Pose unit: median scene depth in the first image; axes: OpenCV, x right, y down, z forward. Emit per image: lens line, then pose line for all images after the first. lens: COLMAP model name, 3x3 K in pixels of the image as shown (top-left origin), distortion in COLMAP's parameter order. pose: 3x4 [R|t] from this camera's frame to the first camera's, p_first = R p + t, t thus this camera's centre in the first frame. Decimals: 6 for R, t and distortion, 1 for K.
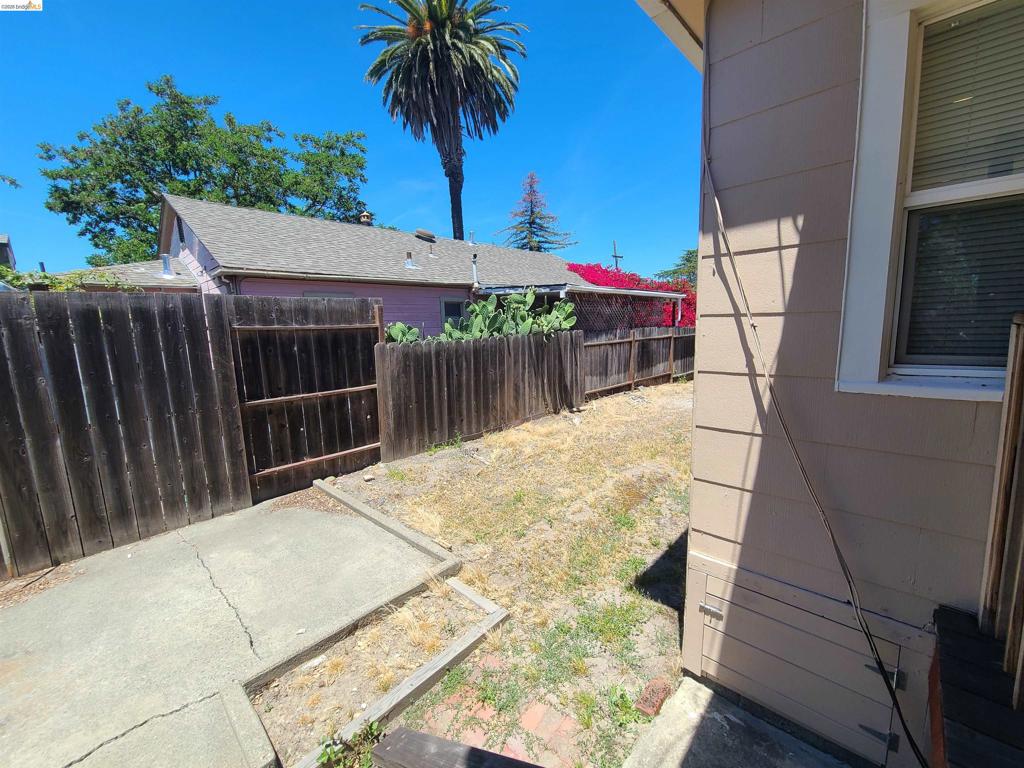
lens RADIAL K [[414.9, 0, 514.0], [0, 414.9, 386.3], [0, 0, 1]] dist [0.004029, -0.002851]
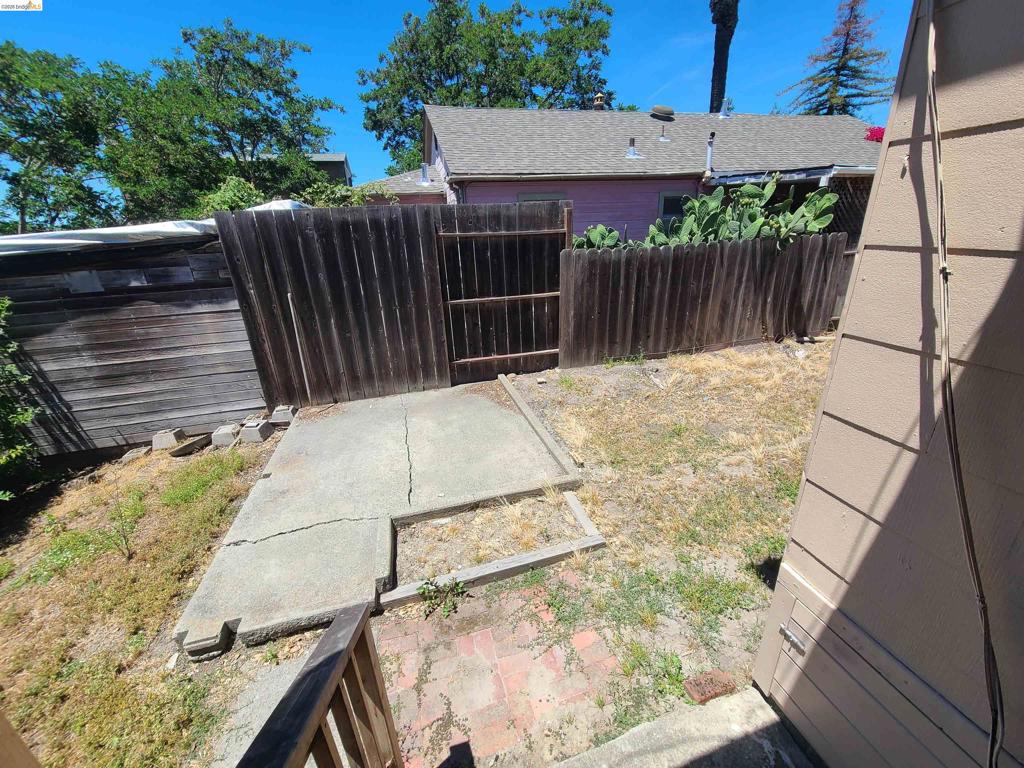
lens RADIAL K [[414.9, 0, 513.9], [0, 414.9, 384.9], [0, 0, 1]] dist [0.004029, -0.002851]
pose [[0.856059, 0.180672, -0.484273, 0.132998], [-0.064966, 0.967100, 0.245963, -0.034835], [0.512779, -0.179097, 0.839632, 0.065799]]
